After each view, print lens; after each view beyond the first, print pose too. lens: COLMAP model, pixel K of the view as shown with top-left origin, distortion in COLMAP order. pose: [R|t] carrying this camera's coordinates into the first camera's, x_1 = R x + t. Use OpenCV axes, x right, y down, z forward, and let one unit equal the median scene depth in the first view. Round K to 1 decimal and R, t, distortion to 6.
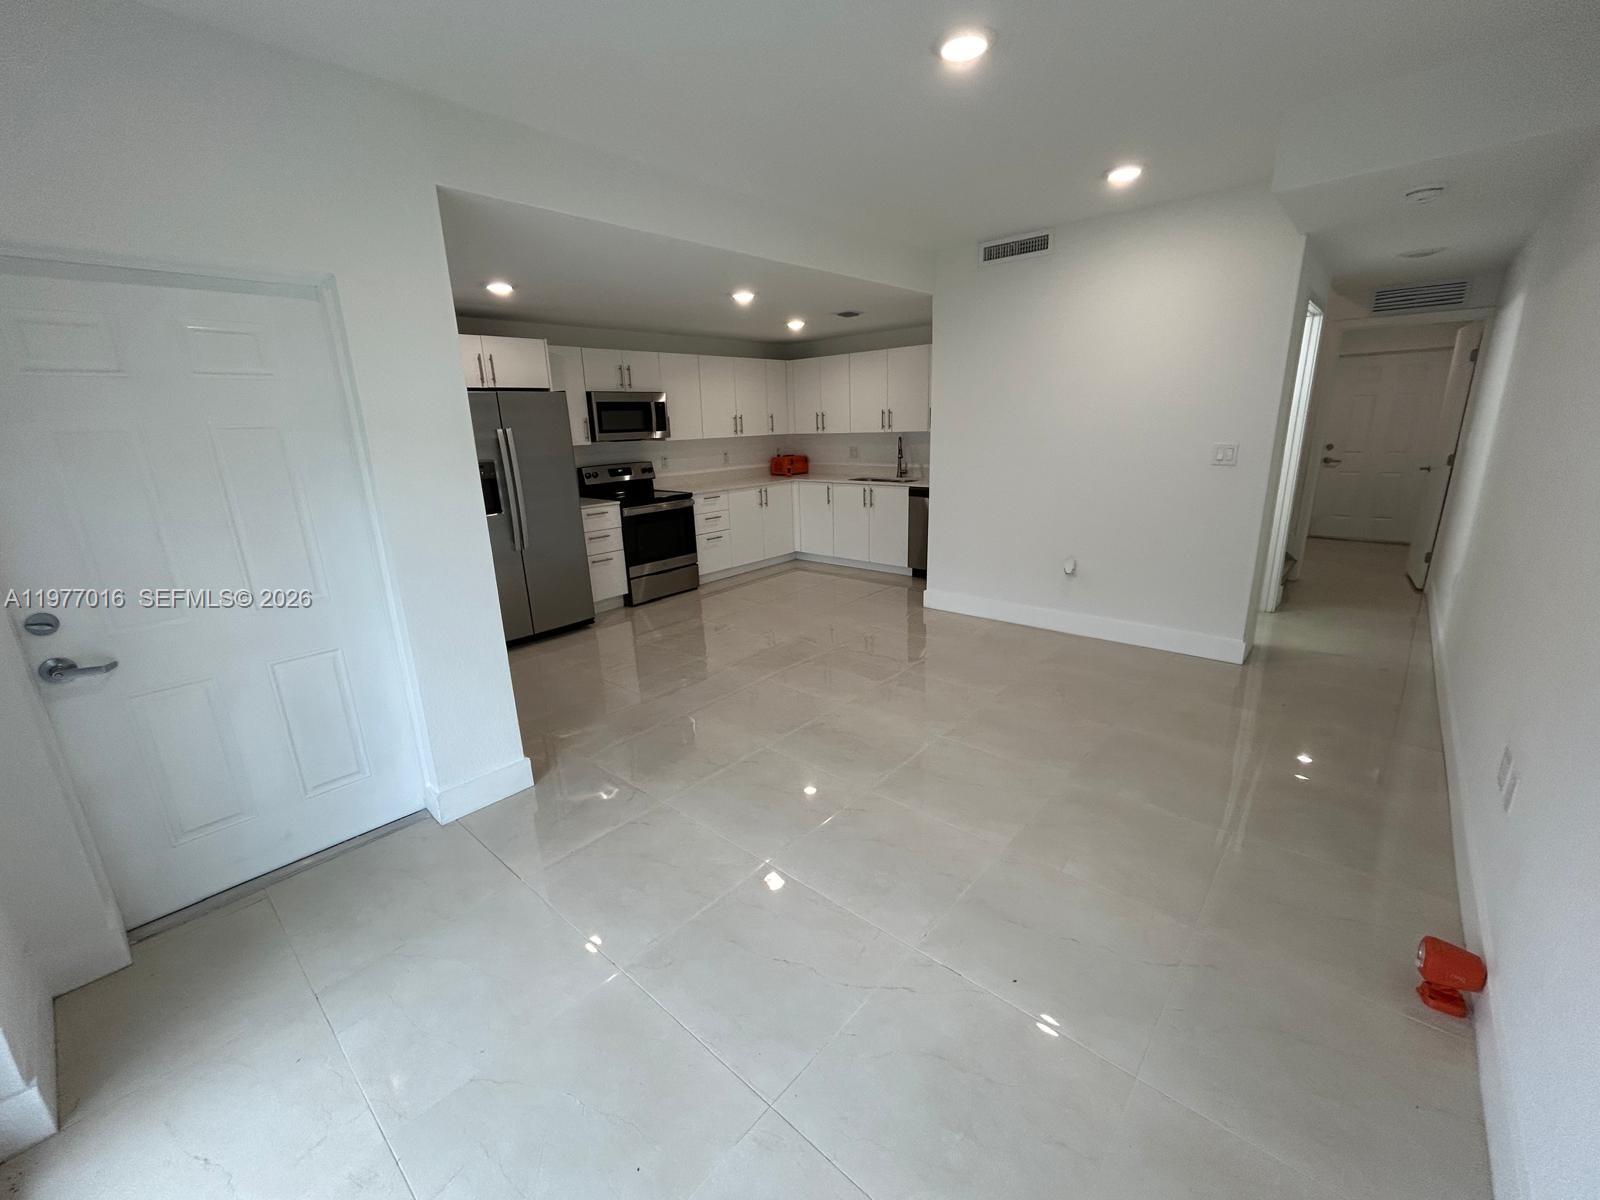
lens RADIAL K [[652.8, 0, 800.1], [0, 652.8, 606.0], [0, 0, 1]] dist [-0.000815, -0.000067]
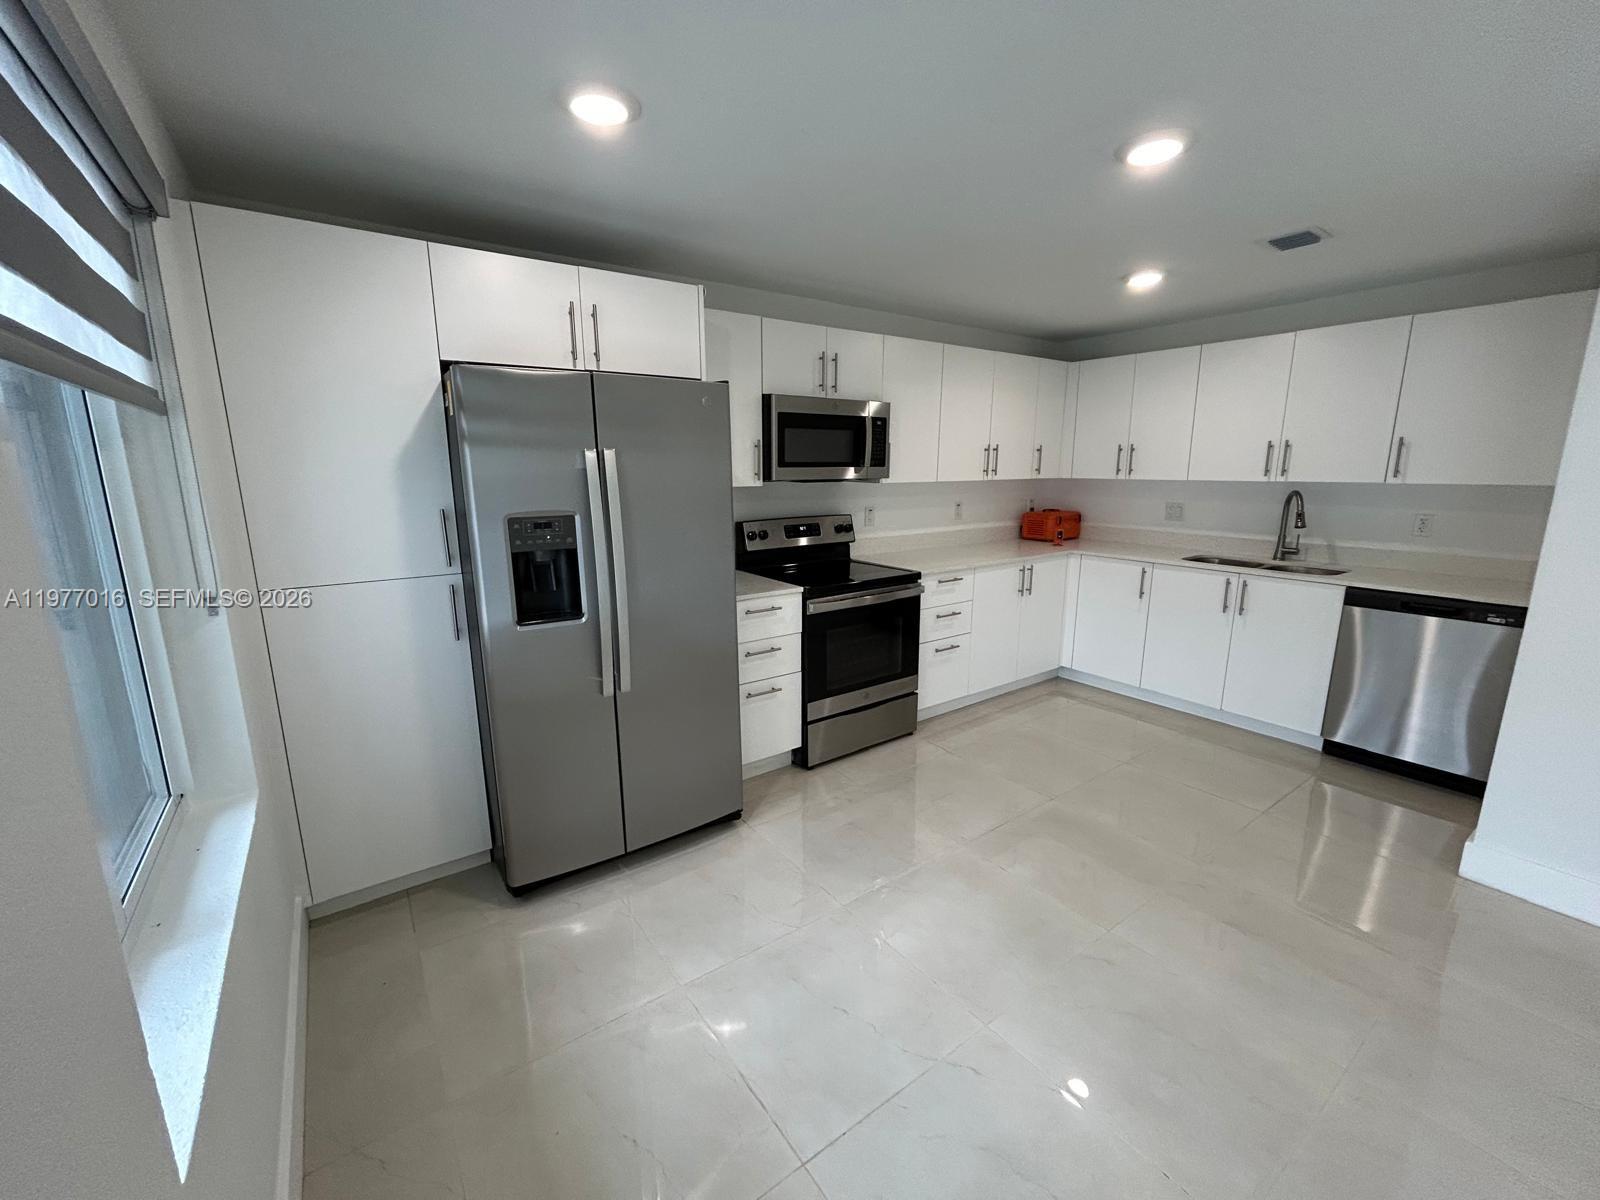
lens RADIAL K [[652.8, 0, 800.1], [0, 652.8, 606.0], [0, 0, 1]] dist [-0.000815, -0.000067]
pose [[0.974406, 0.073999, -0.212267, -0.143290], [-0.086299, 0.995050, -0.049267, -0.105346], [0.207571, 0.066324, 0.975969, 0.410111]]
